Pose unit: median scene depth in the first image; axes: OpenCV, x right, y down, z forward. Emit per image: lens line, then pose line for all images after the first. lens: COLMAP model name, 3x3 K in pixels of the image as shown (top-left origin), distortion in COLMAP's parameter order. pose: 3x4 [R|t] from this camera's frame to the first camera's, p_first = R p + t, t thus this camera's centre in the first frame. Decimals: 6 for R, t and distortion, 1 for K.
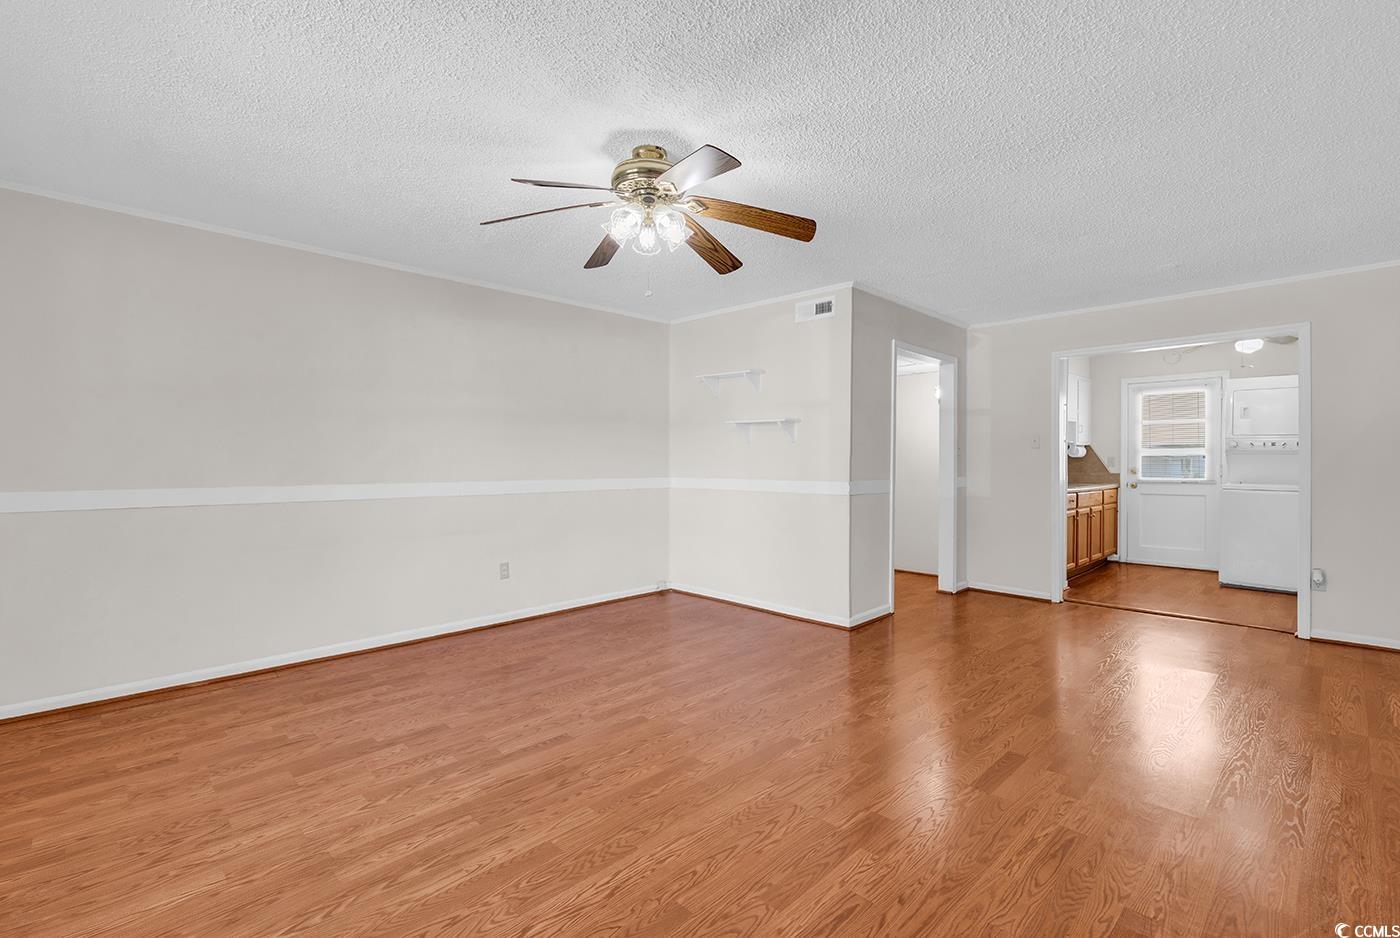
lens RADIAL K [[618.1, 0, 705.0], [0, 618.1, 467.2], [0, 0, 1]] dist [0.009003, -0.000416]
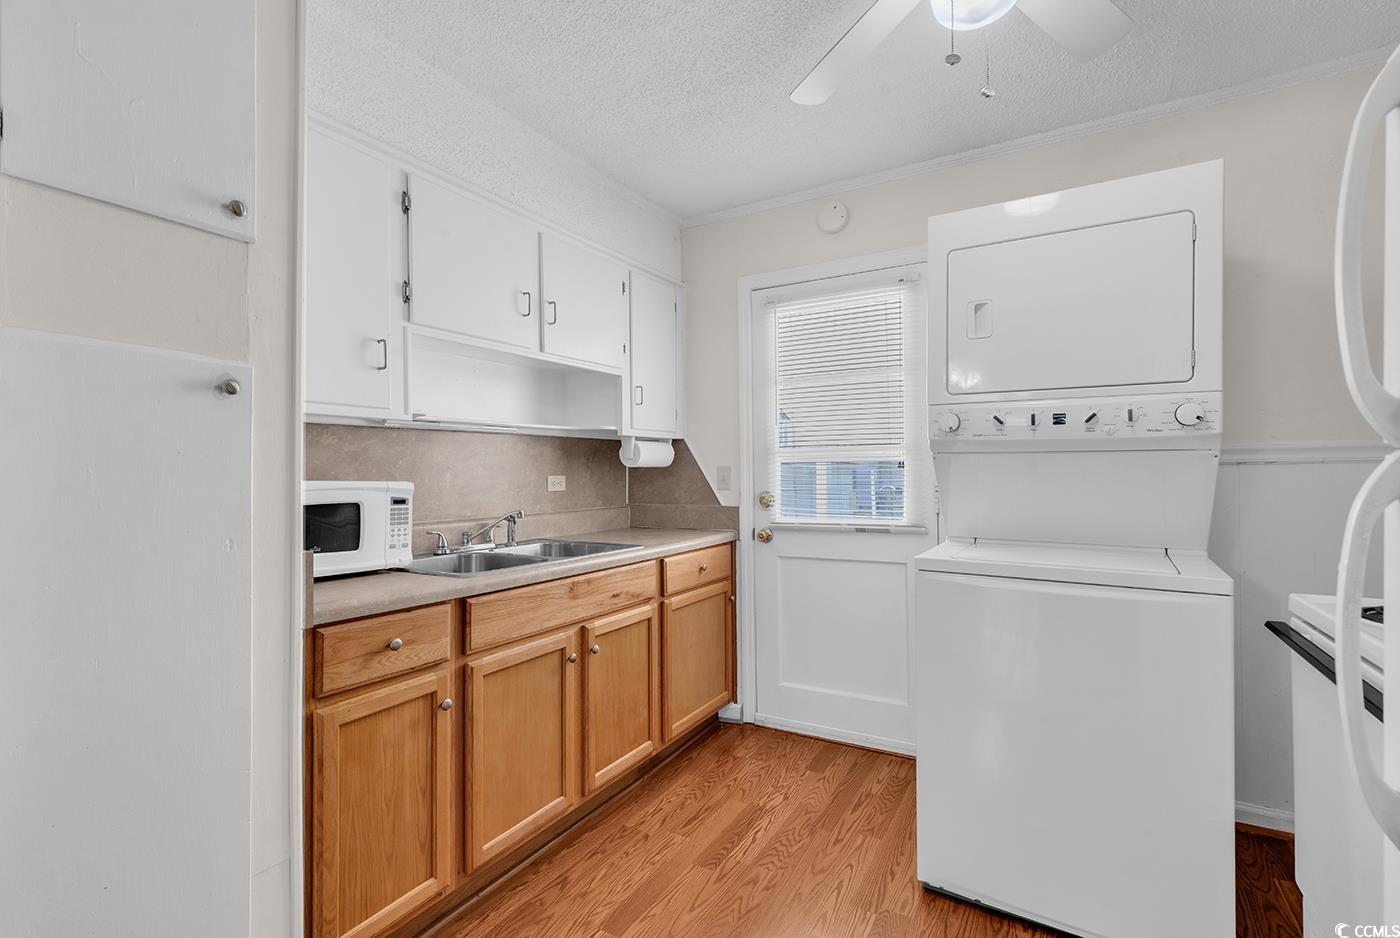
lens RADIAL K [[630.3, 0, 701.7], [0, 630.3, 467.6], [0, 0, 1]] dist [0.008994, -0.000067]
pose [[0.963635, -0.005384, 0.267168, 0.883357], [0.010926, 0.999755, -0.019260, -0.013303], [-0.266999, 0.021478, 0.963458, 0.998415]]
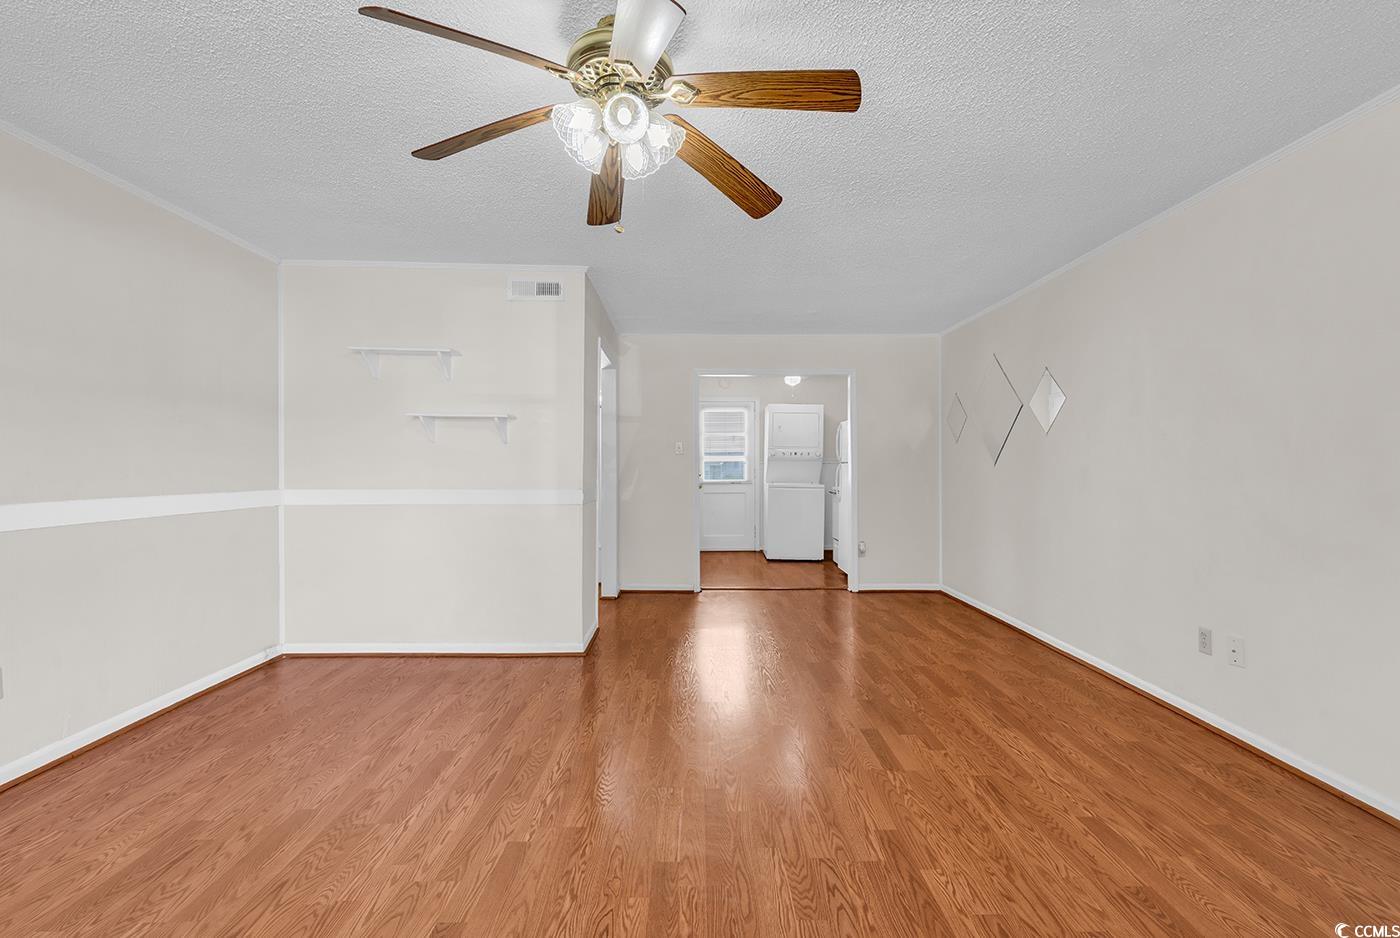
lens RADIAL K [[630.3, 0, 701.7], [0, 630.3, 467.6], [0, 0, 1]] dist [0.008994, -0.000067]
pose [[0.700971, -0.001513, 0.713188, -0.289835], [0.006226, 0.999973, -0.003998, -0.003054], [-0.713163, 0.007242, 0.700961, 0.232811]]
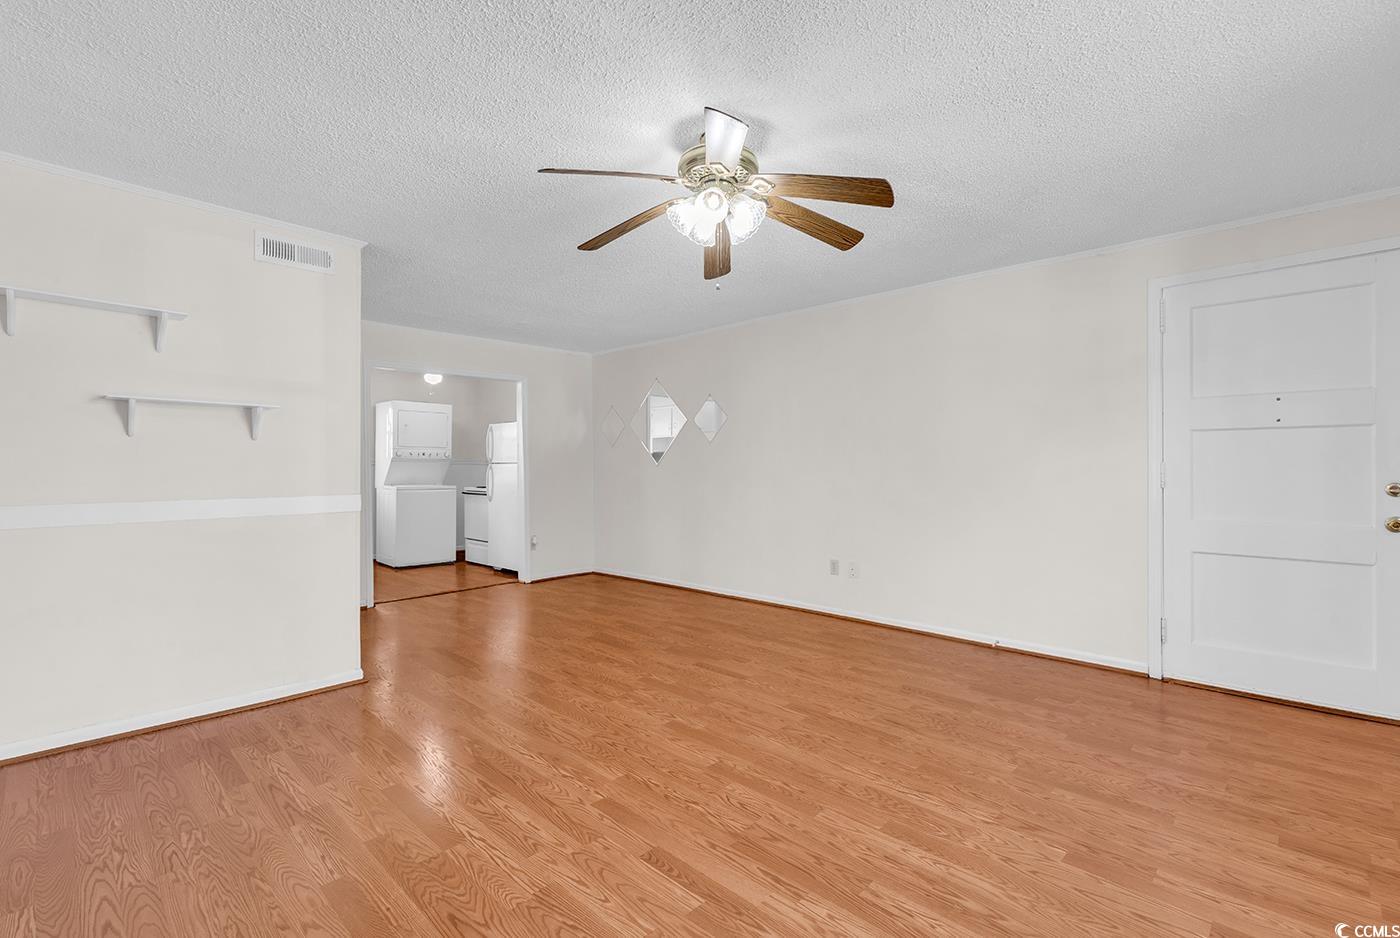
lens RADIAL K [[630.3, 0, 701.7], [0, 630.3, 467.6], [0, 0, 1]] dist [0.008994, -0.000067]
pose [[-0.007616, -0.003420, 0.999965, -0.563020], [0.015559, 0.999873, 0.003538, -0.005779], [-0.999850, 0.015585, -0.007562, 0.558196]]
